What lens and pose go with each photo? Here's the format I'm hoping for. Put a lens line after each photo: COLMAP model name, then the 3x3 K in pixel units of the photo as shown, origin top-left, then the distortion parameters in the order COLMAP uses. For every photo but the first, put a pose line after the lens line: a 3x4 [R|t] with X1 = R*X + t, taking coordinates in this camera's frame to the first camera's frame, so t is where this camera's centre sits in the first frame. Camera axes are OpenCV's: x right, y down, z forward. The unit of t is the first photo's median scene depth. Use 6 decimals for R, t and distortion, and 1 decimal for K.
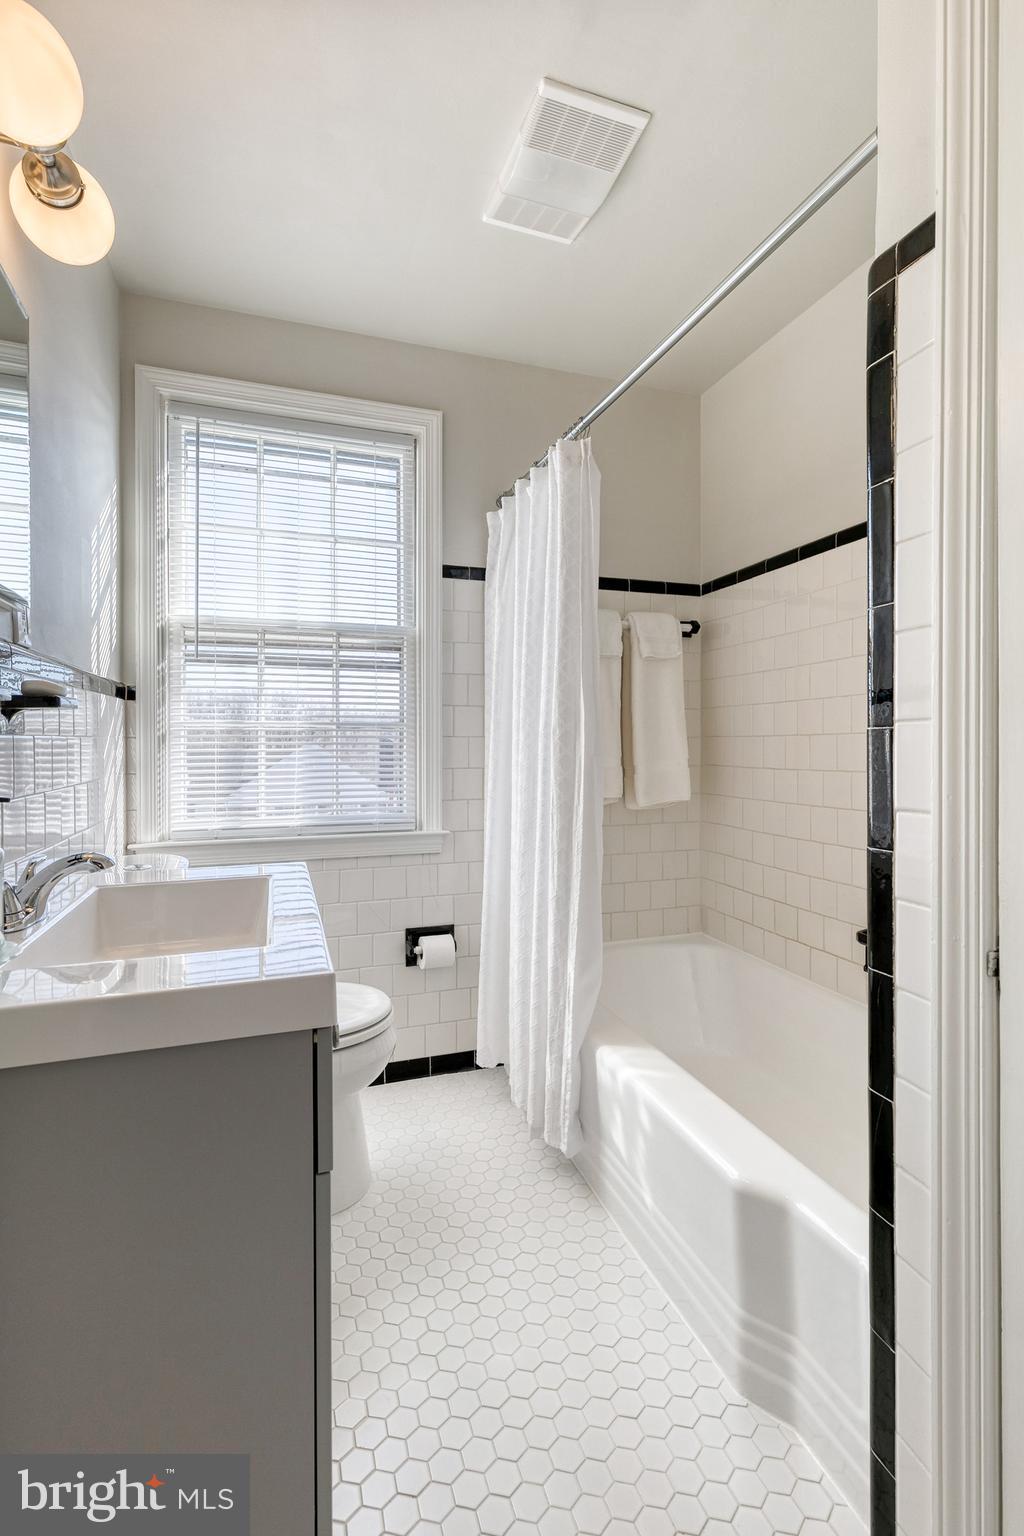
lens RADIAL K [[696.1, 0, 515.1], [0, 696.1, 750.6], [0, 0, 1]] dist [0.017656, -0.005029]
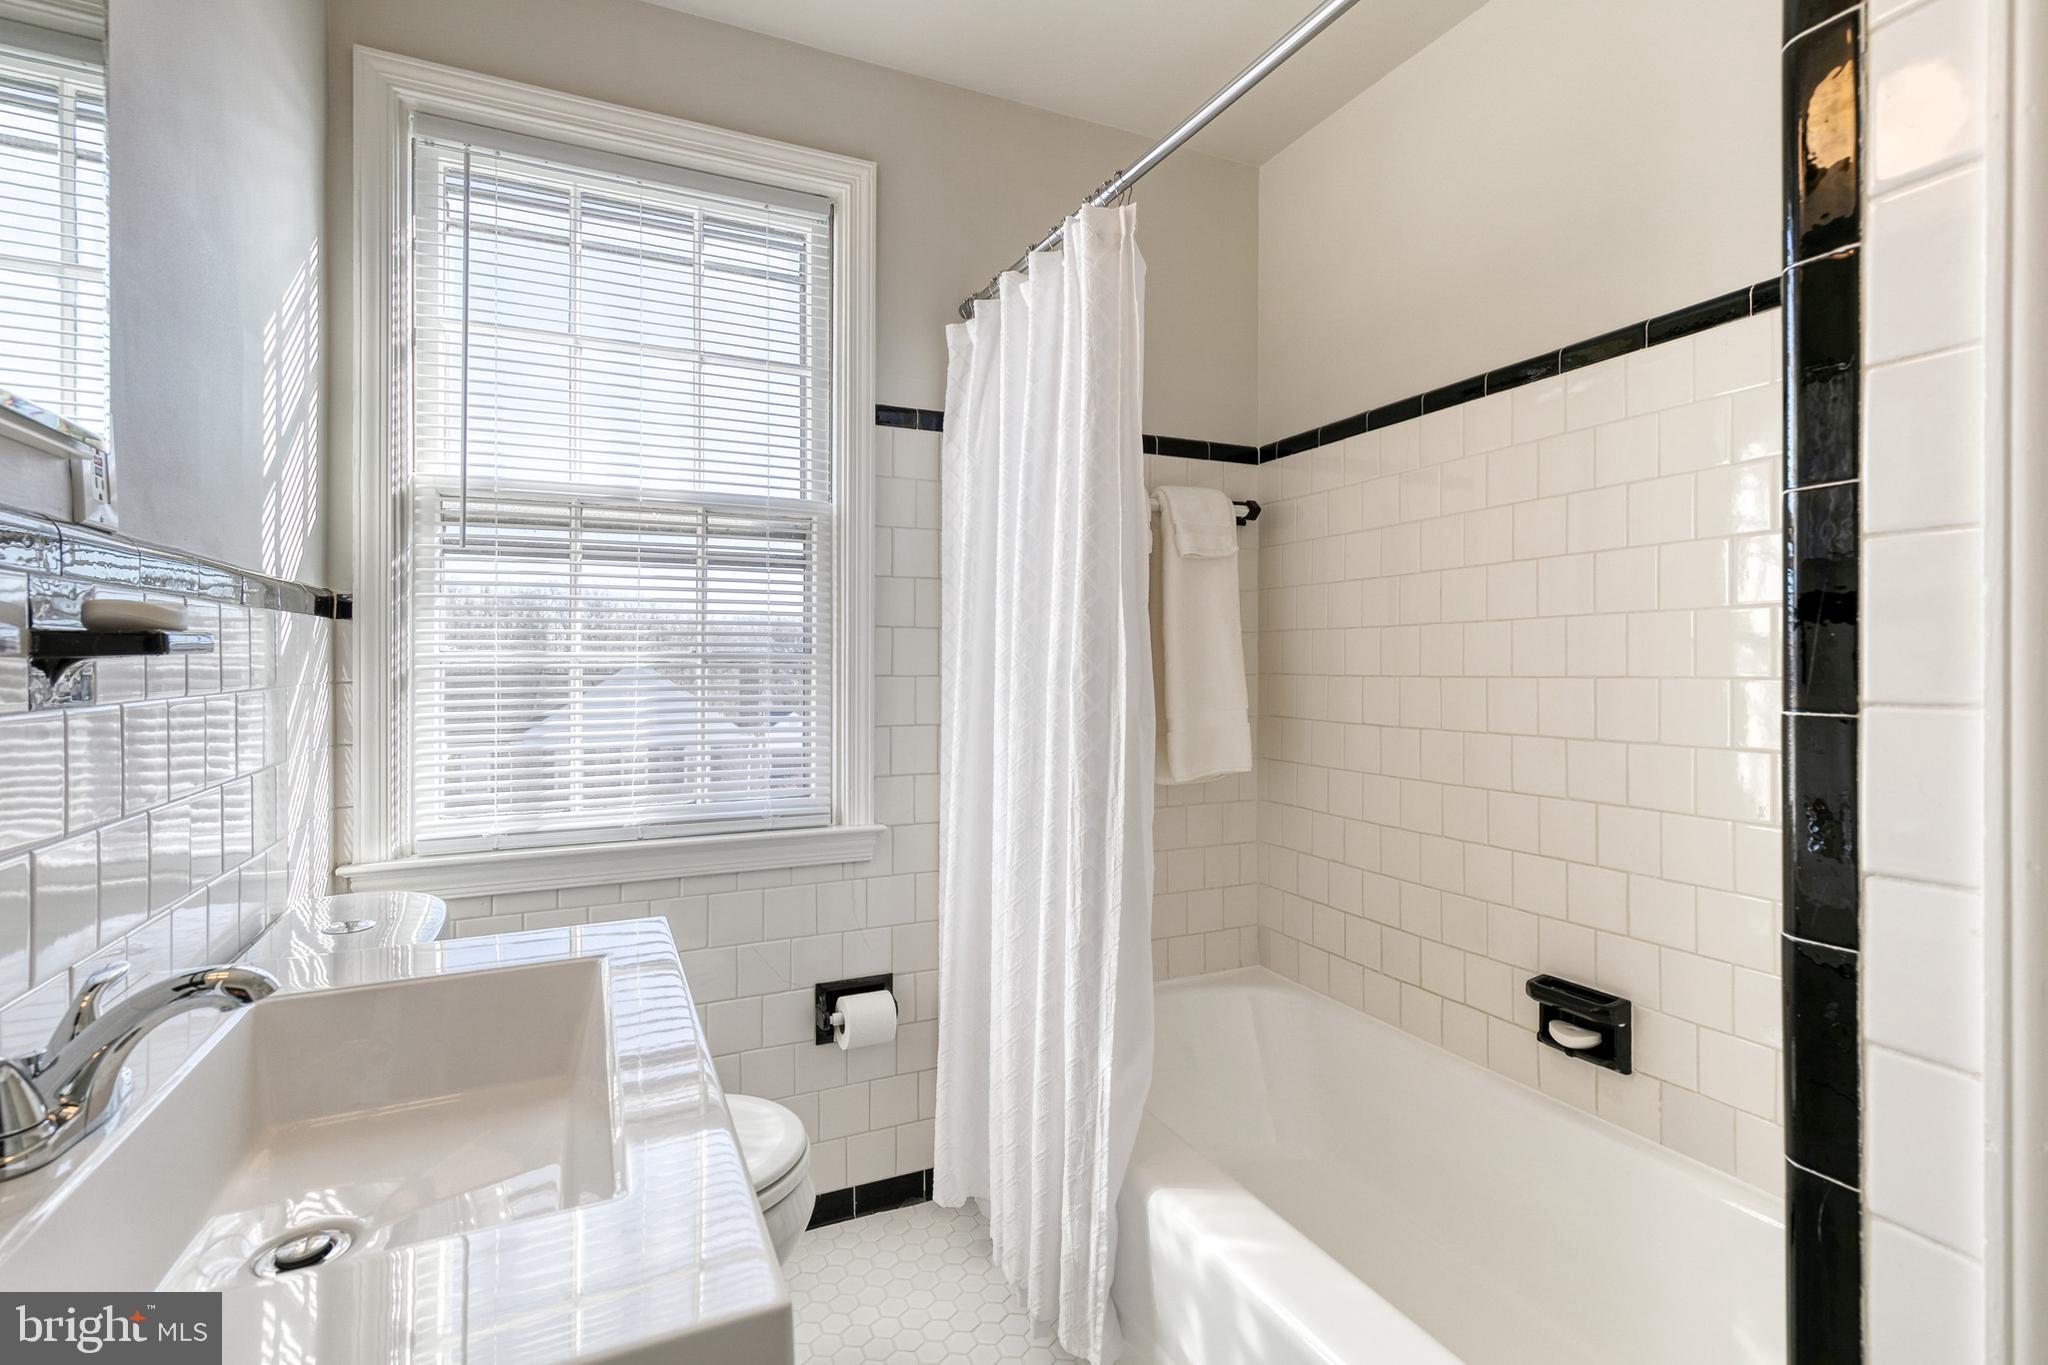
lens RADIAL K [[933.4, 0, 1019.8], [0, 933.4, 663.3], [0, 0, 1]] dist [0.008308, -0.000603]
pose [[0.994164, 0.001261, 0.107872, -0.069883], [-0.000680, 0.999985, -0.005415, -0.029477], [-0.107877, 0.005310, 0.994150, 0.155890]]
